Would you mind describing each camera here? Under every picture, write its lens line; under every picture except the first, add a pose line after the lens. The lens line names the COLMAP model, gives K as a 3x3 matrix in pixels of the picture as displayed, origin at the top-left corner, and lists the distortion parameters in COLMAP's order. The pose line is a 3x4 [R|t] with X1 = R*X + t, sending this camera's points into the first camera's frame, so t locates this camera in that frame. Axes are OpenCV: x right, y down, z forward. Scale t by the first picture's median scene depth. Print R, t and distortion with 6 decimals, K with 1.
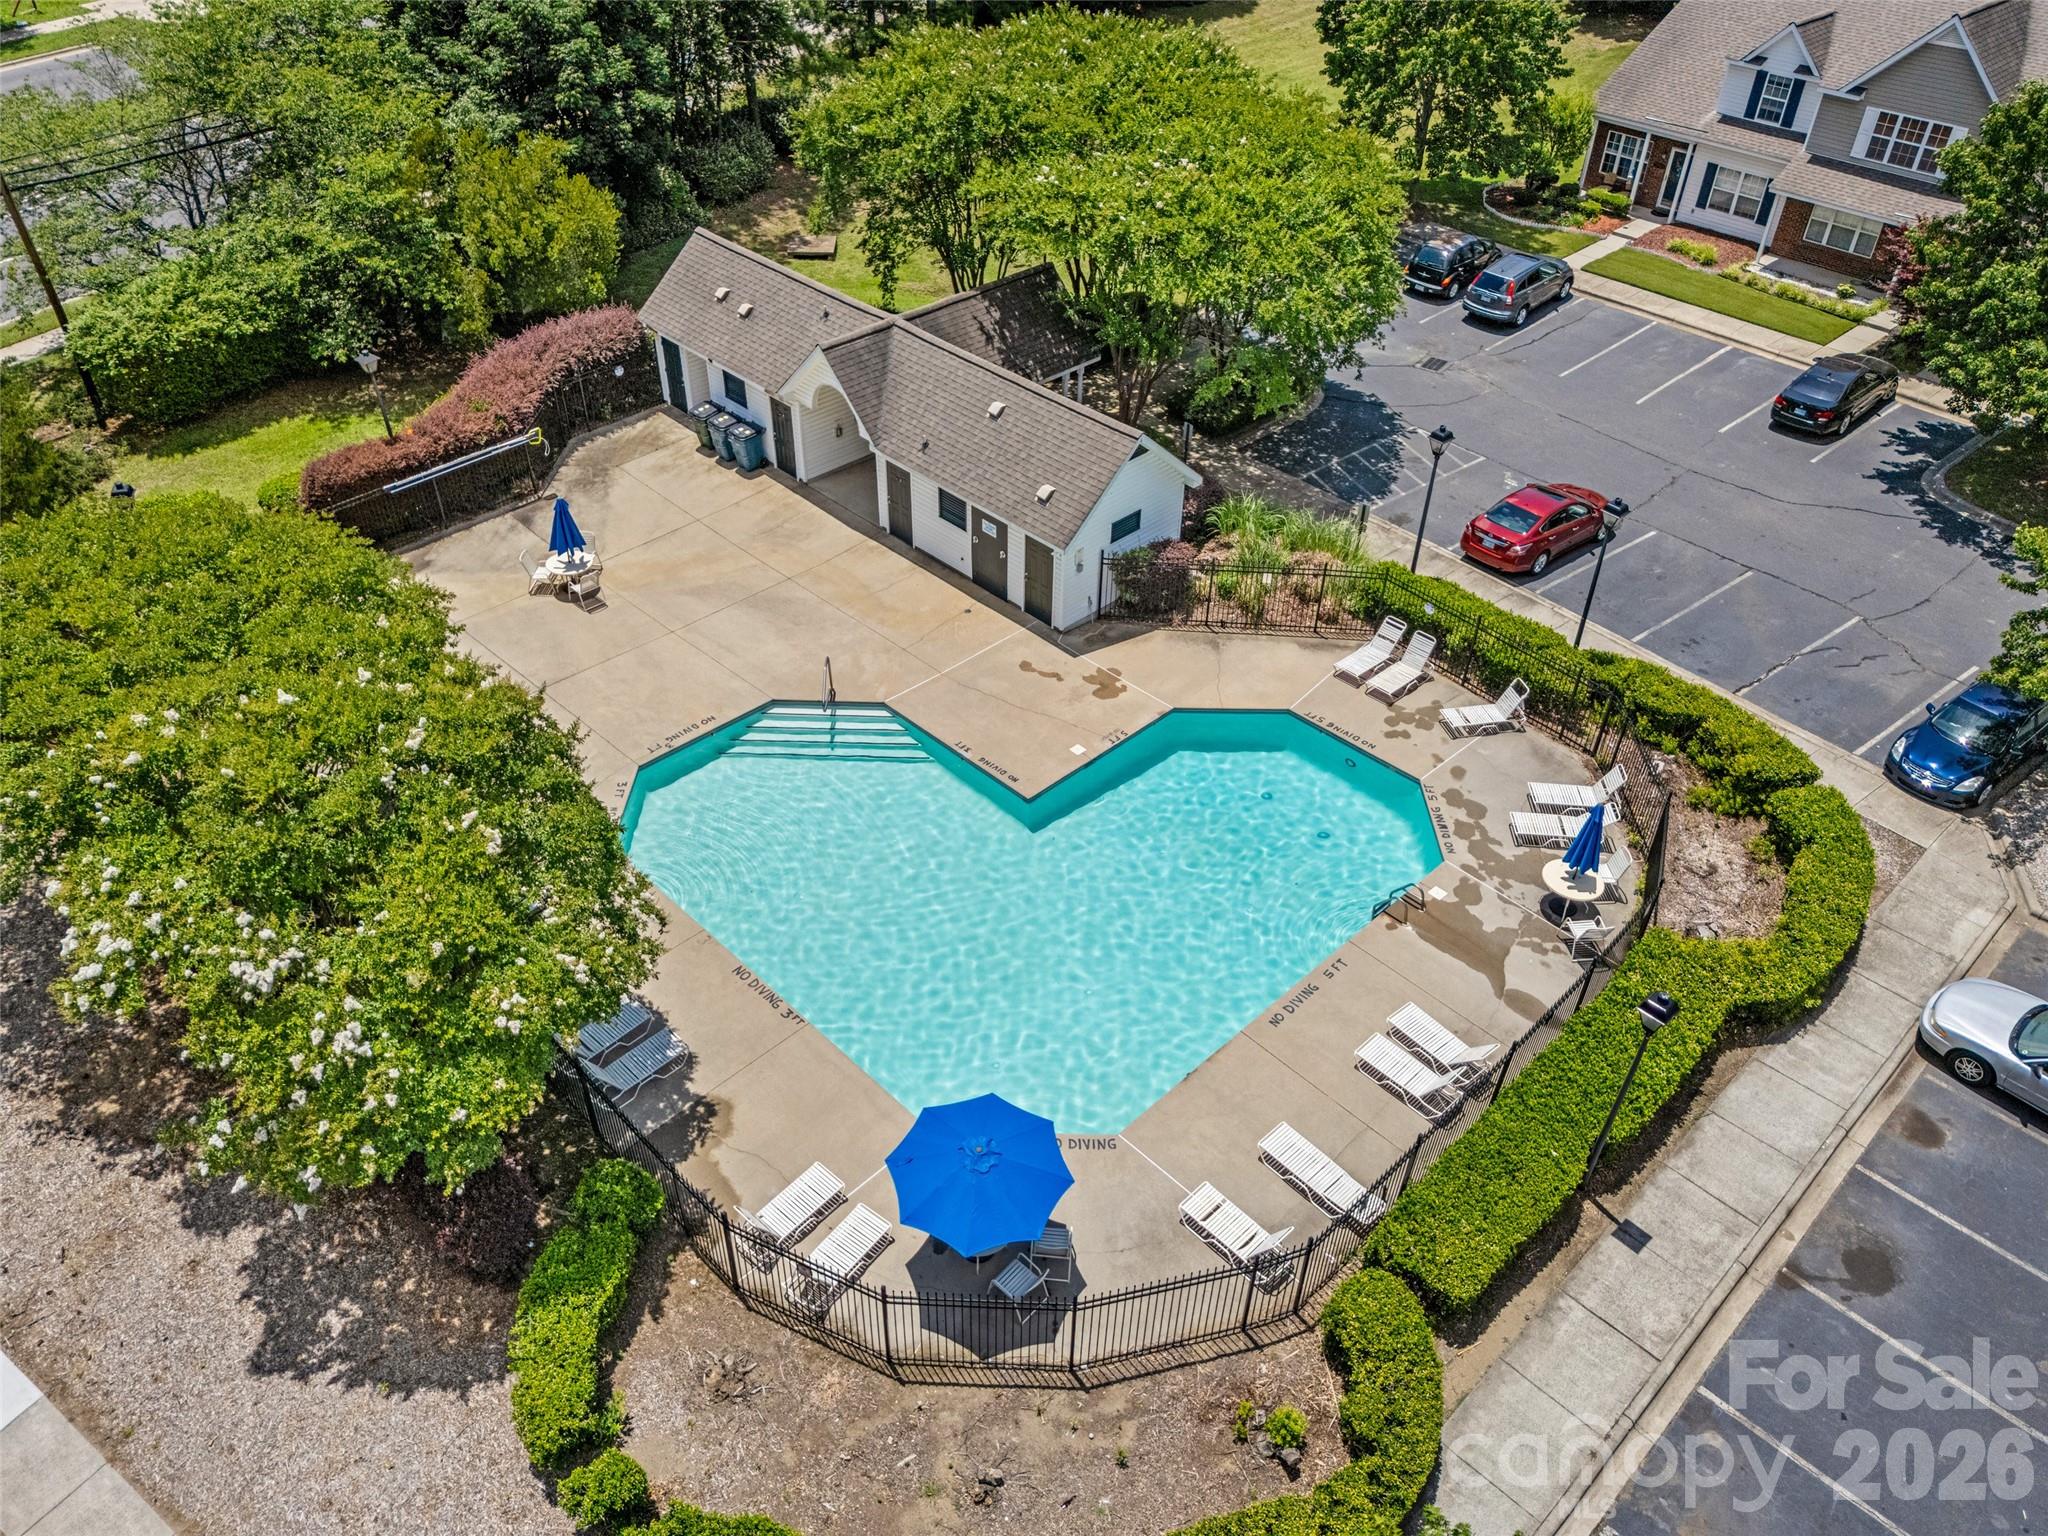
lens RADIAL K [[1514.9, 0, 1005.0], [0, 1514.9, 769.9], [0, 0, 1]] dist [0.073014, -0.072050]
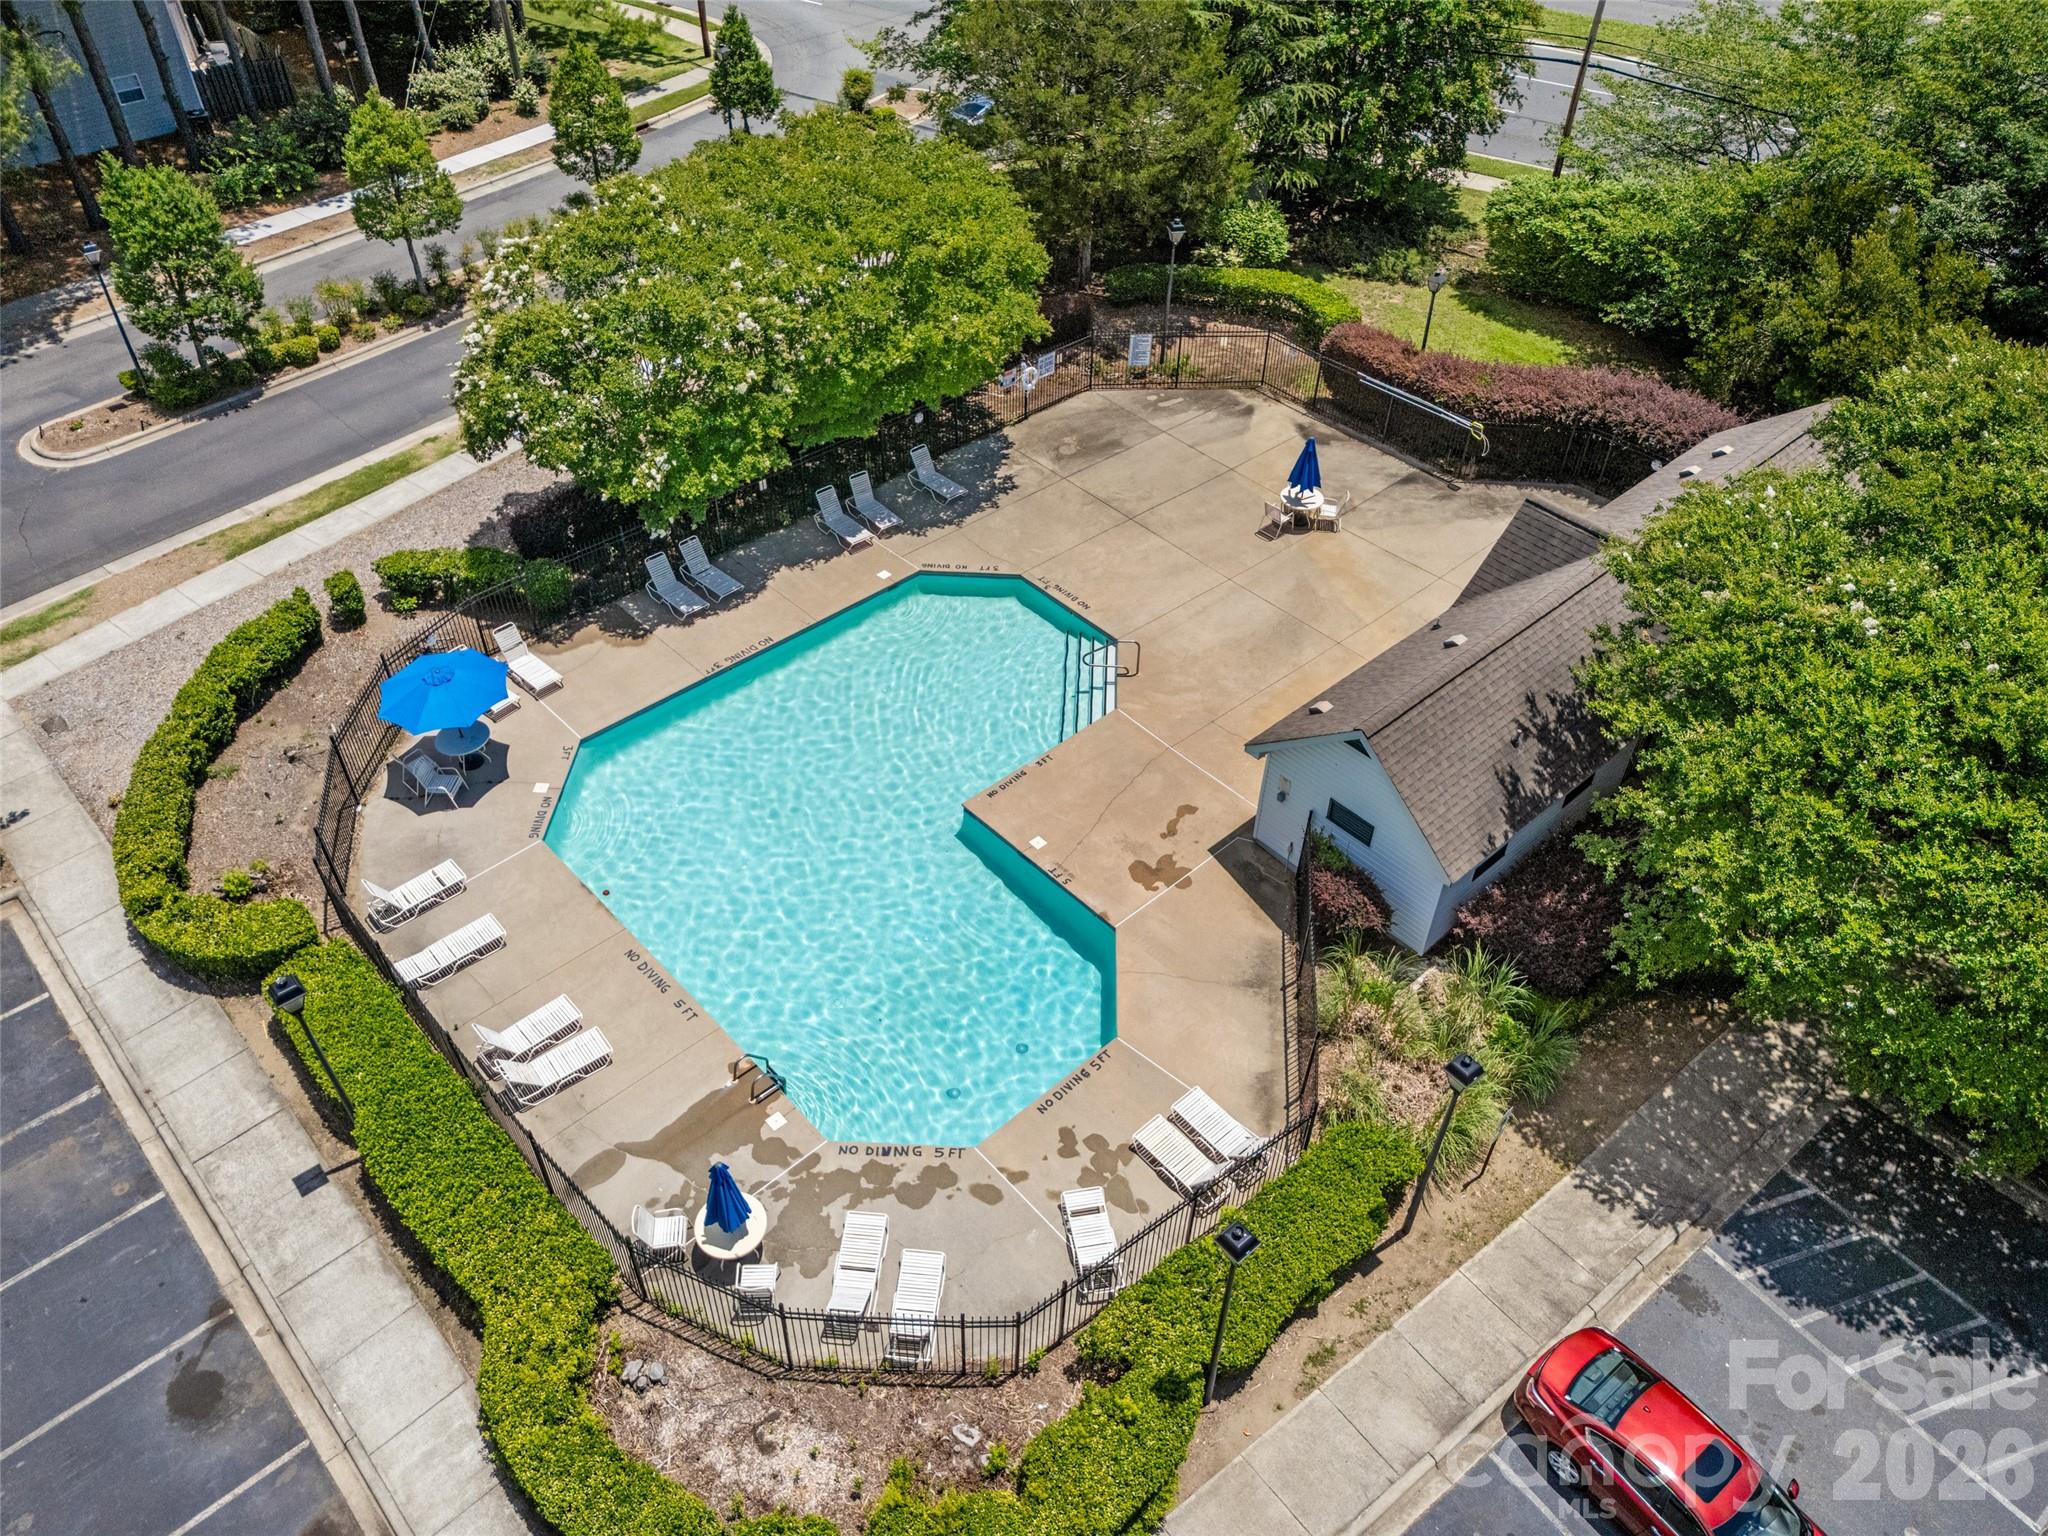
lens RADIAL K [[1514.9, 0, 1005.0], [0, 1514.9, 769.9], [0, 0, 1]] dist [0.073014, -0.072050]
pose [[-0.038621, 0.673150, -0.738497, 0.692149], [-0.636994, 0.552833, 0.537228, -0.515359], [0.769901, 0.491166, 0.407441, 0.559568]]
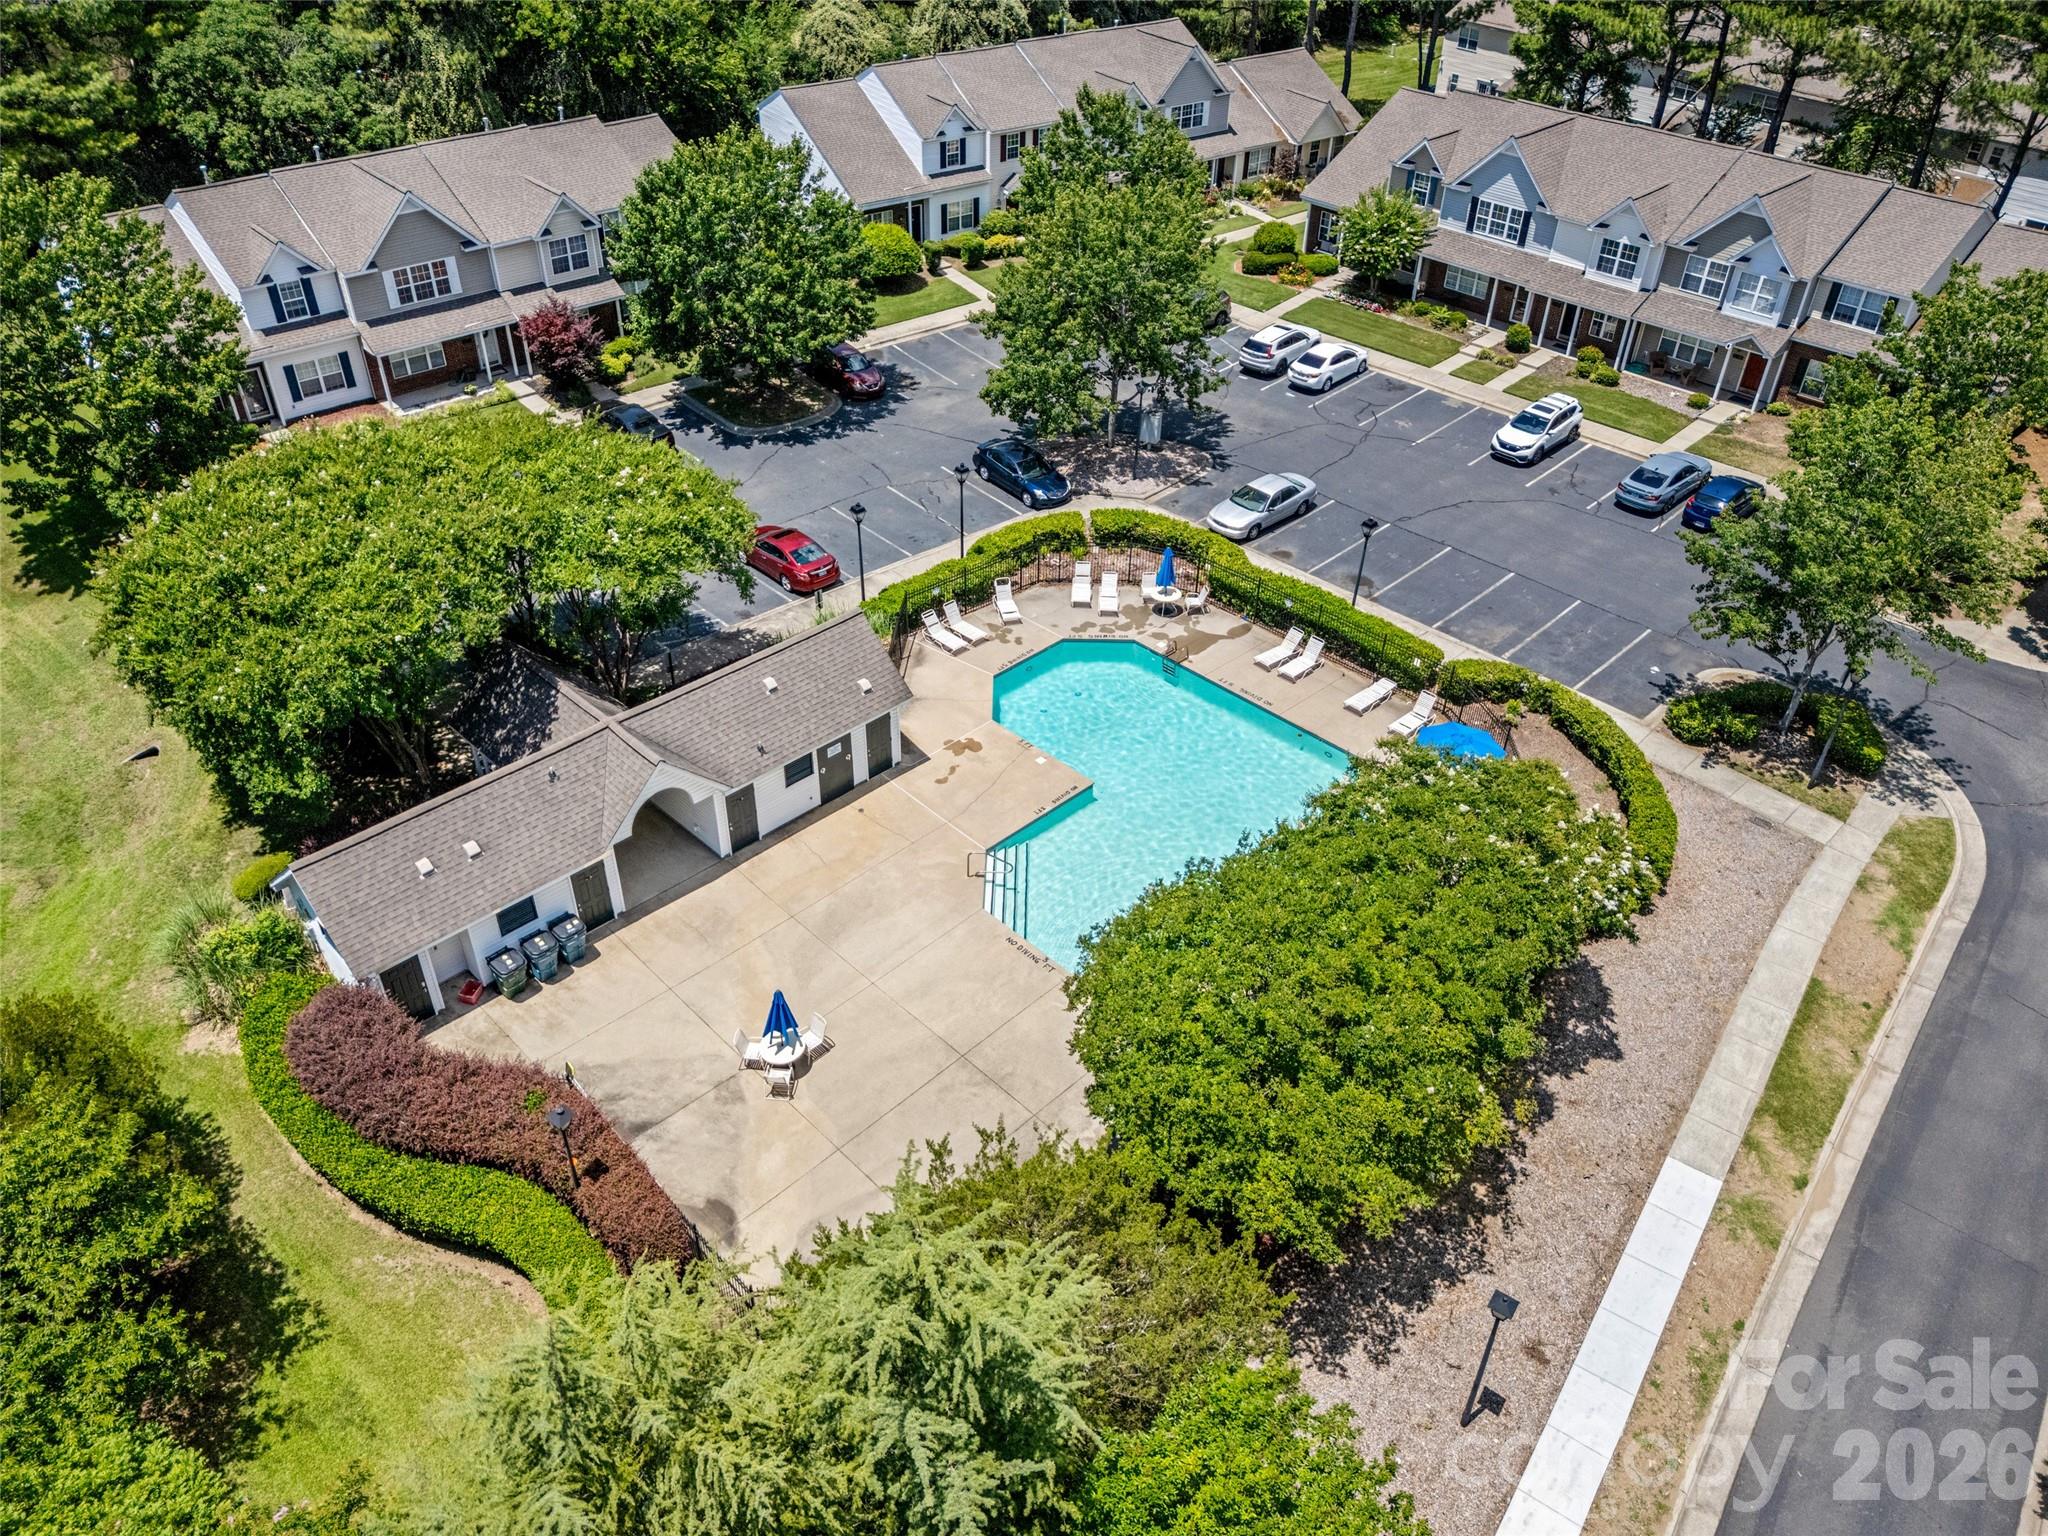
lens RADIAL K [[1514.9, 0, 1005.0], [0, 1514.9, 769.9], [0, 0, 1]] dist [0.073014, -0.072050]
pose [[-0.007283, -0.616169, 0.787580, -1.086710], [0.618560, 0.616062, 0.487700, -0.727895], [-0.785704, 0.490717, 0.376651, 0.472182]]
